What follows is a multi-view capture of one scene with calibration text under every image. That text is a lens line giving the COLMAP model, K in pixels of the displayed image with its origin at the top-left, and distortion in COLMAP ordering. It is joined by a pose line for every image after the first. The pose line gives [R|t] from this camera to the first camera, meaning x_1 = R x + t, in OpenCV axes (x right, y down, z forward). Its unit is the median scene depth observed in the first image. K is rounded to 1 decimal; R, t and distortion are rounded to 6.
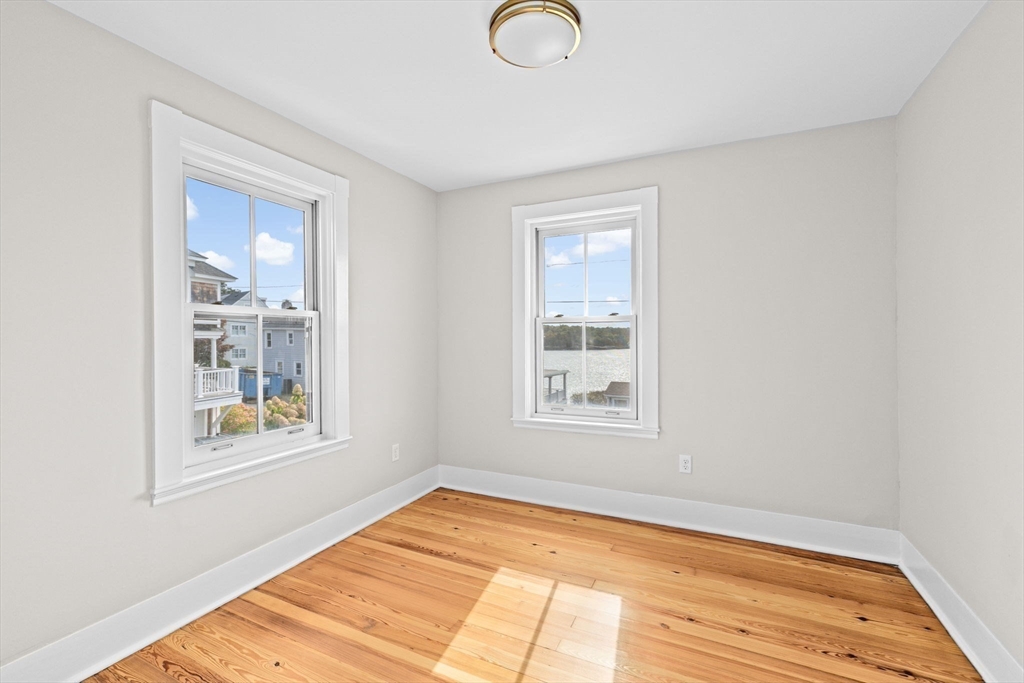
lens RADIAL K [[445.3, 0, 512.0], [0, 445.3, 341.5], [0, 0, 1]] dist [-0.001065, -0.000323]
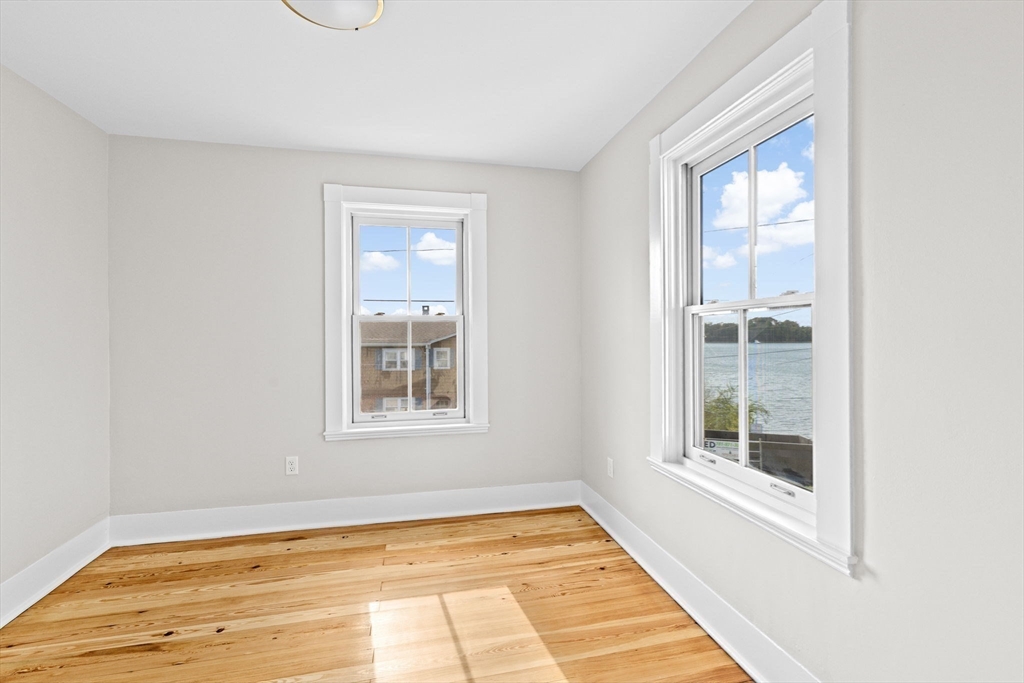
lens RADIAL K [[445.3, 0, 512.0], [0, 445.3, 341.5], [0, 0, 1]] dist [-0.001065, -0.000323]
pose [[0.785901, -0.009891, 0.618273, -0.246091], [0.011917, 0.999929, 0.000849, 0.001780], [-0.618237, 0.006700, 0.785963, 0.112292]]
